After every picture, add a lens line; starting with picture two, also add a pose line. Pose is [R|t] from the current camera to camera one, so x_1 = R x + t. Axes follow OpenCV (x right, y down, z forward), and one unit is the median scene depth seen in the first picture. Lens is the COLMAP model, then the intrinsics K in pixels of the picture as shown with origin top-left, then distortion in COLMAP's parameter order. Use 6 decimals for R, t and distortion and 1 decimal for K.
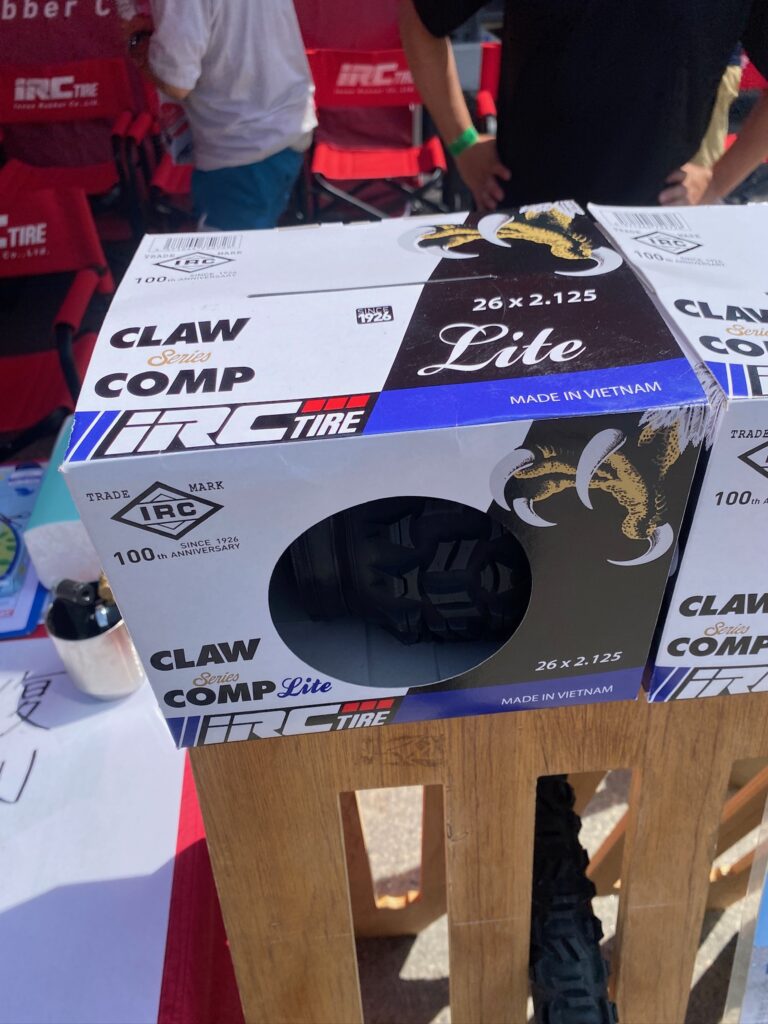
lens RADIAL K [[771.5, 0, 385.8], [0, 771.5, 479.4], [0, 0, 1]] dist [0.009933, -0.000439]
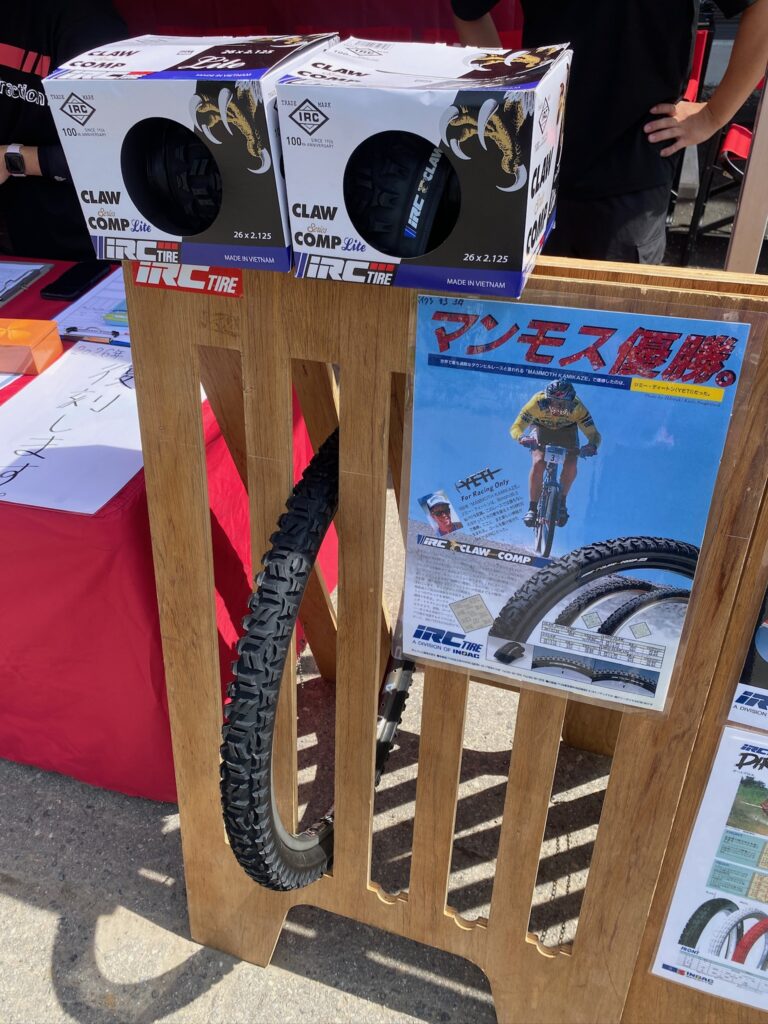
lens RADIAL K [[792.9, 0, 383.8], [0, 792.9, 499.8], [0, 0, 1]] dist [0.004296, -0.002858]
pose [[0.916777, 0.243009, -0.316964, 1.489981], [-0.235348, 0.969876, 0.062868, 0.738114], [0.322693, 0.016960, 0.946352, -0.958765]]
